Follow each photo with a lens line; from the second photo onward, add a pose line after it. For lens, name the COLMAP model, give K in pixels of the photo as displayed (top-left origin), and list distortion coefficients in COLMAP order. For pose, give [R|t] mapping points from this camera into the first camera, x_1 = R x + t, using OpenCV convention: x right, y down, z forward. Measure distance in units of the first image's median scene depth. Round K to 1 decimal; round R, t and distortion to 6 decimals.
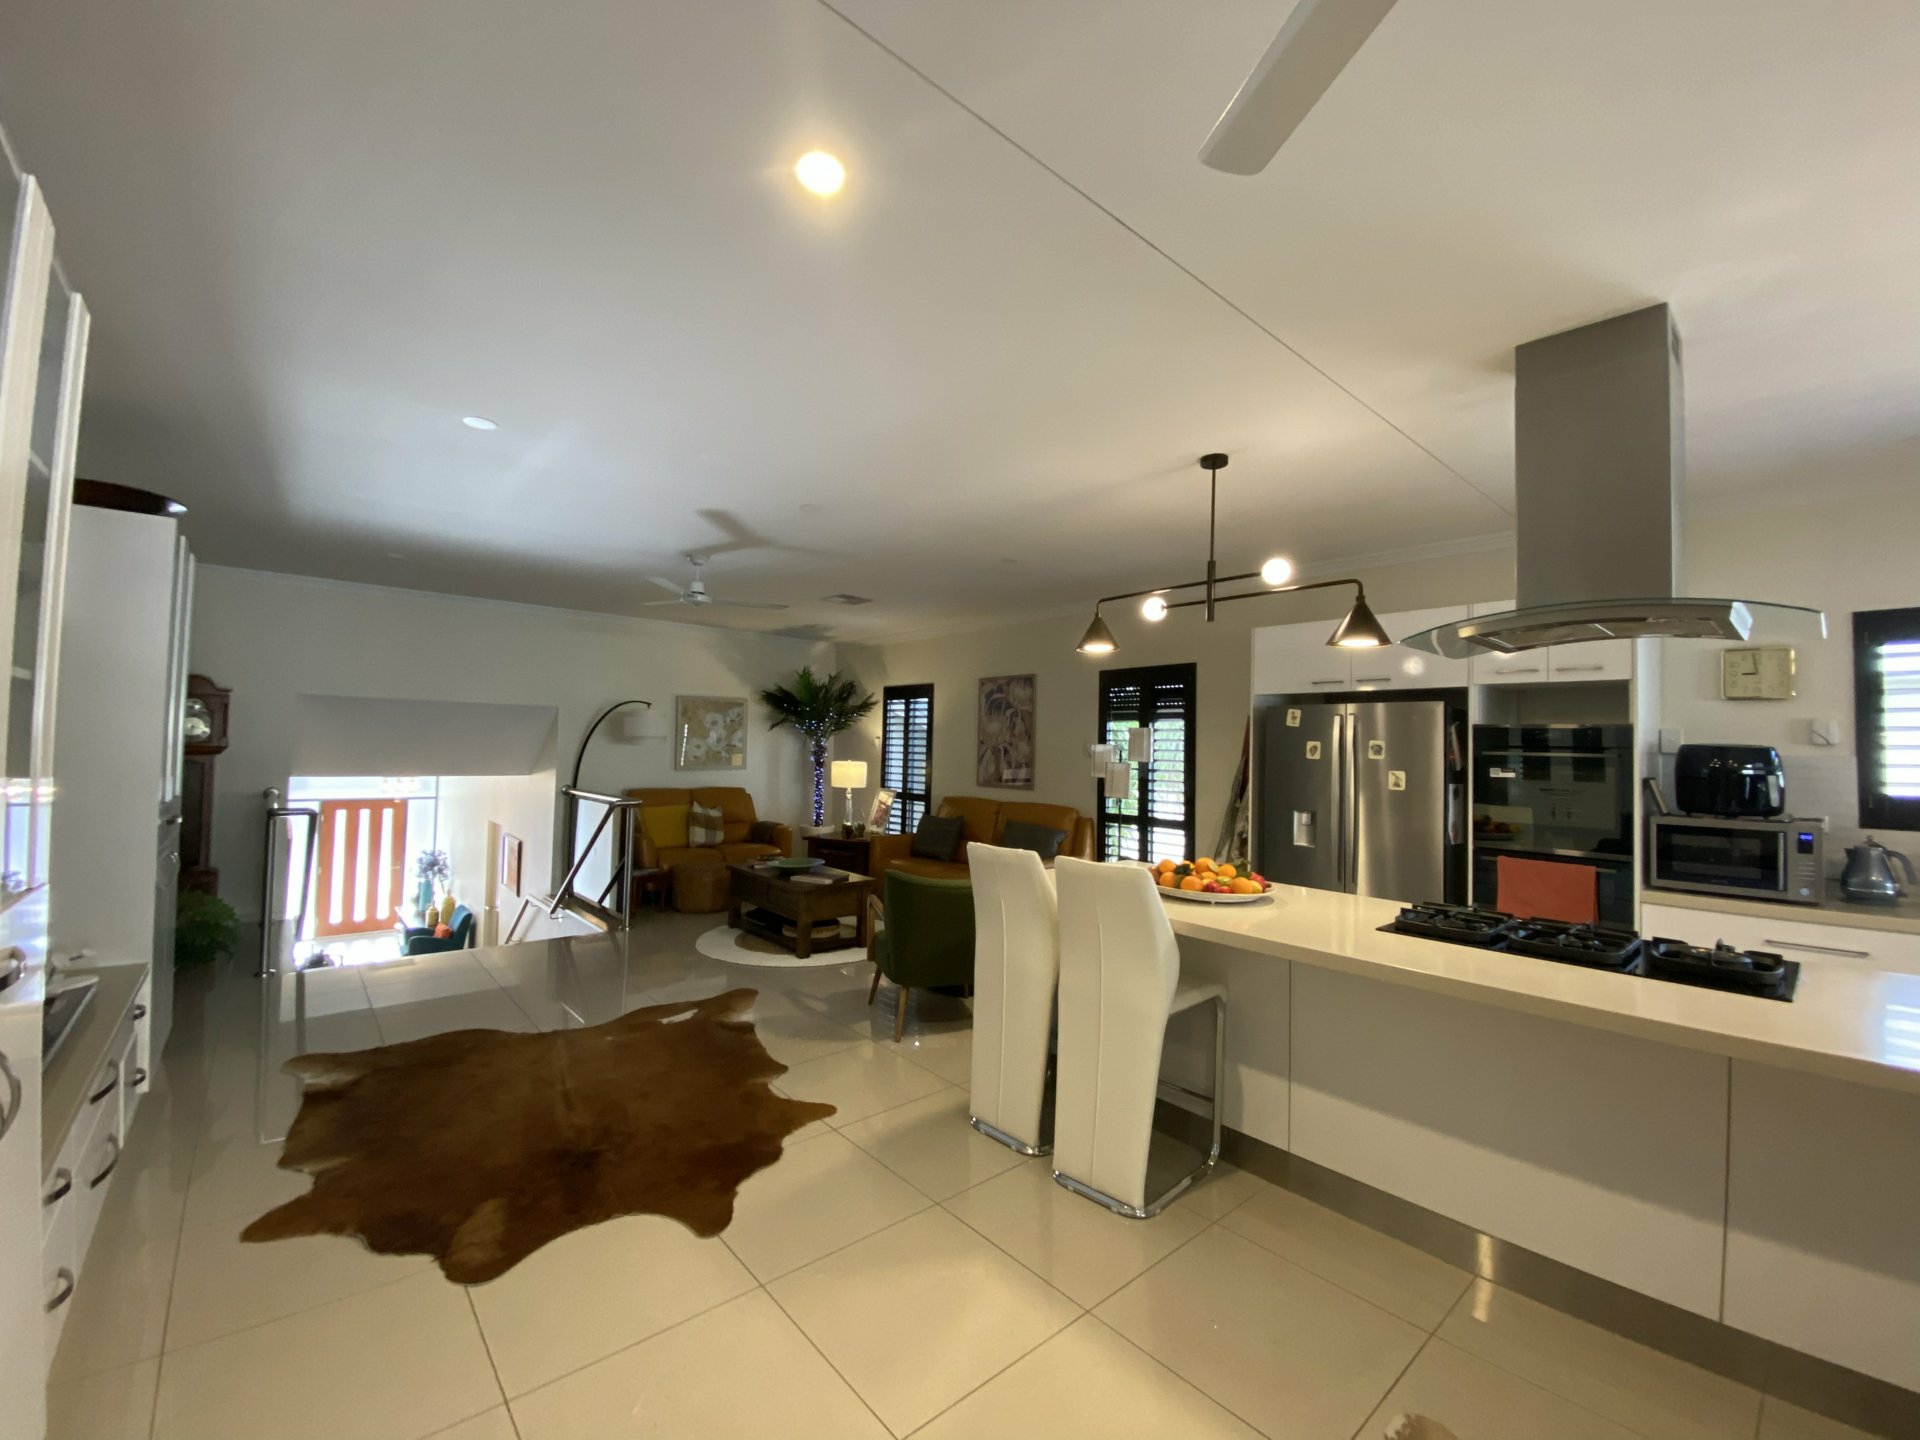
lens RADIAL K [[778.4, 0, 988.6], [0, 778.4, 706.2], [0, 0, 1]] dist [-0.001200, -0.006498]
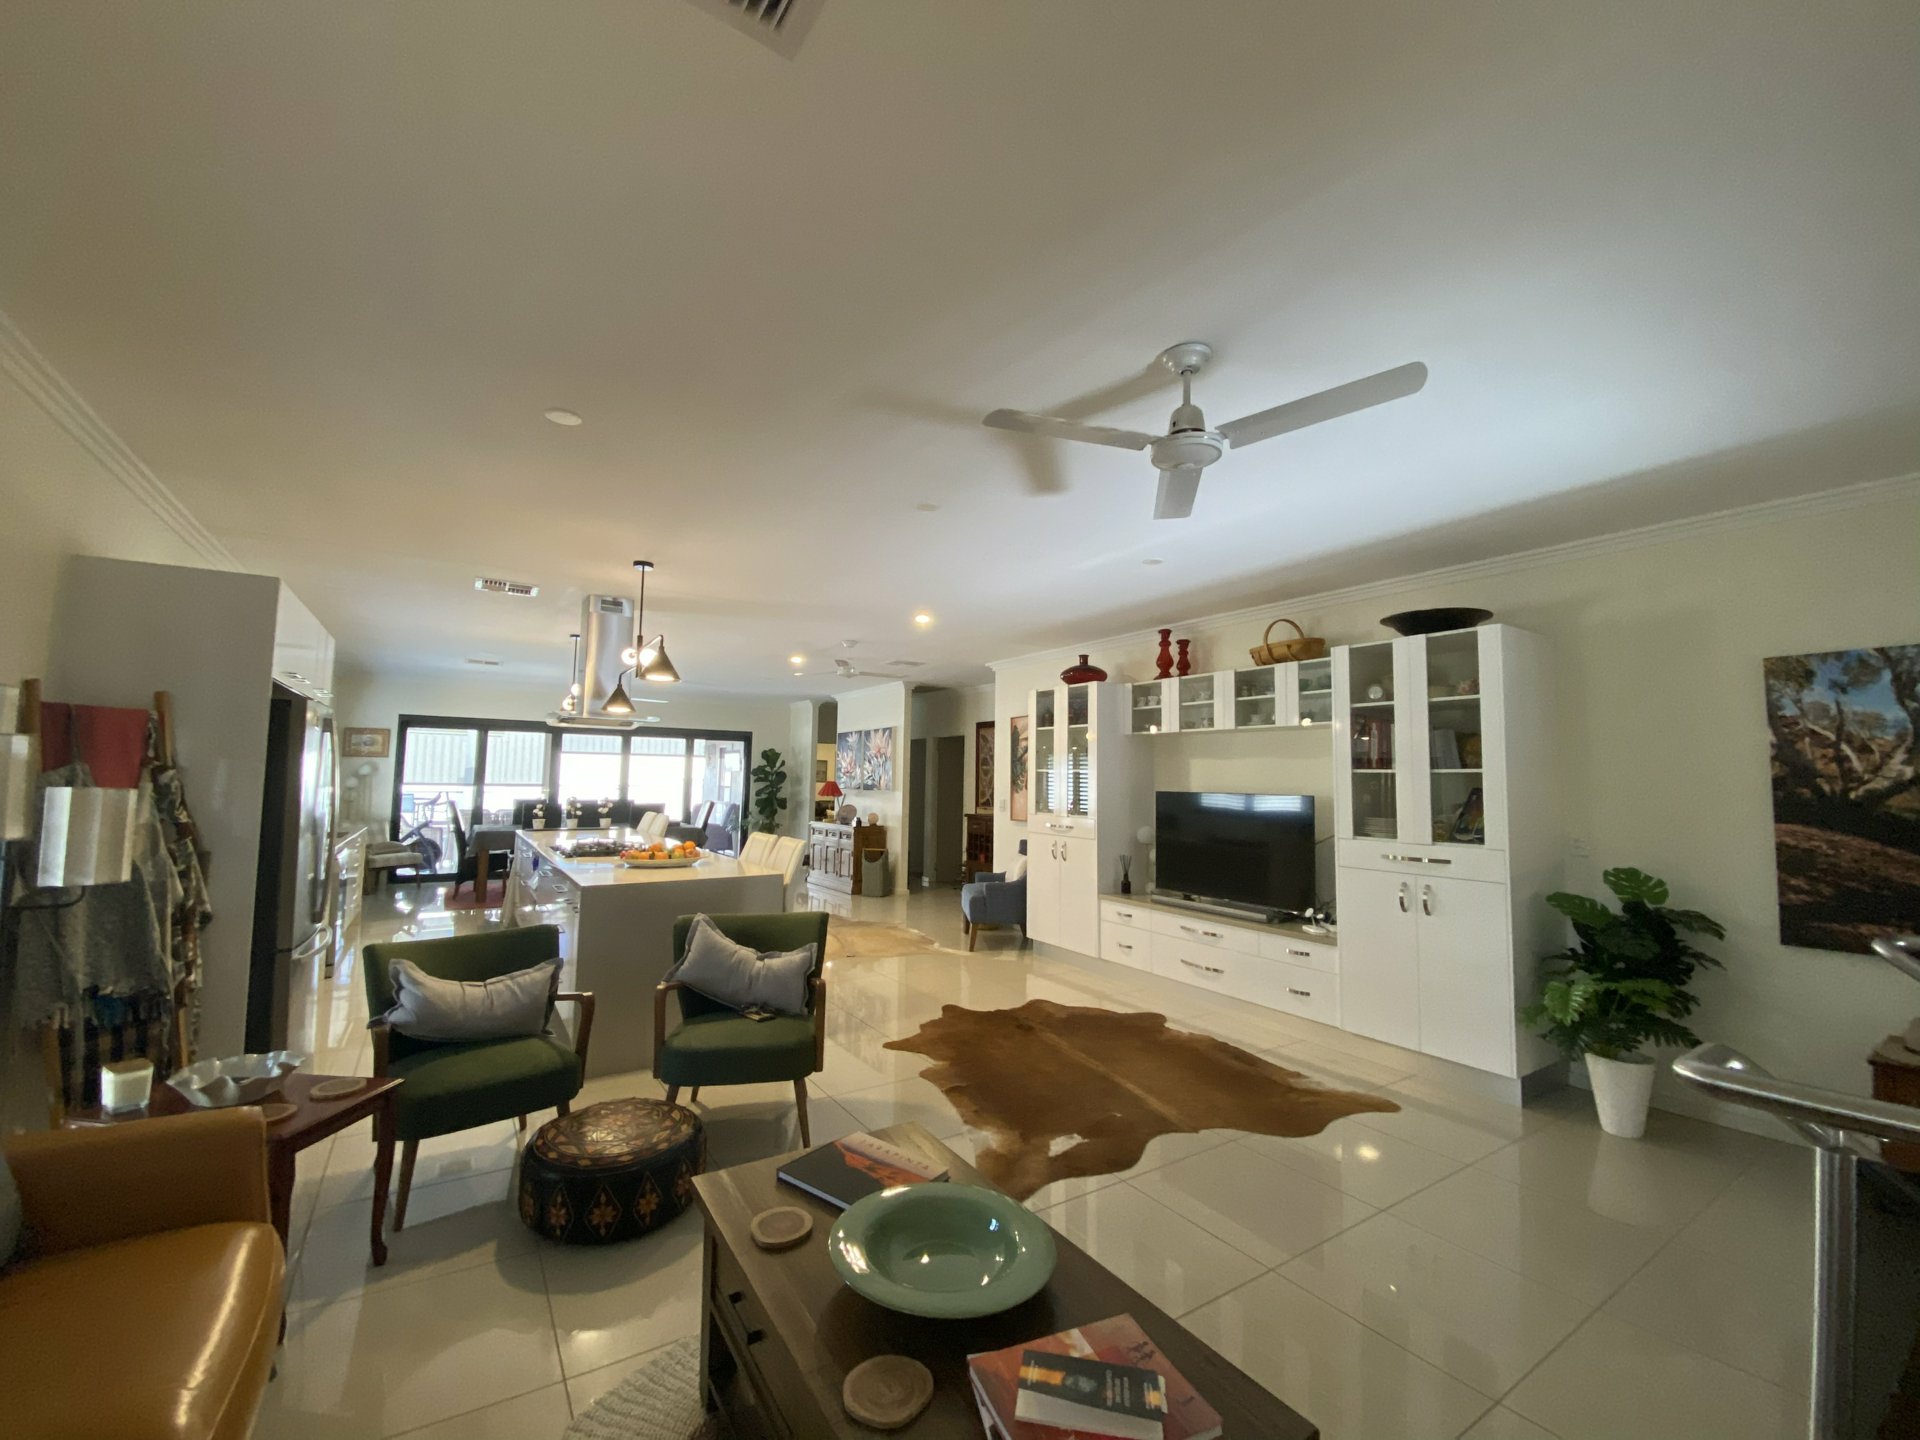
lens RADIAL K [[778.4, 0, 963.7], [0, 778.4, 726.7], [0, 0, 1]] dist [-0.001200, -0.006498]
pose [[-0.984325, -0.027510, 0.174203, -0.291188], [-0.048725, 0.991733, -0.118706, 0.063657], [-0.169497, -0.125333, -0.977529, 1.240287]]
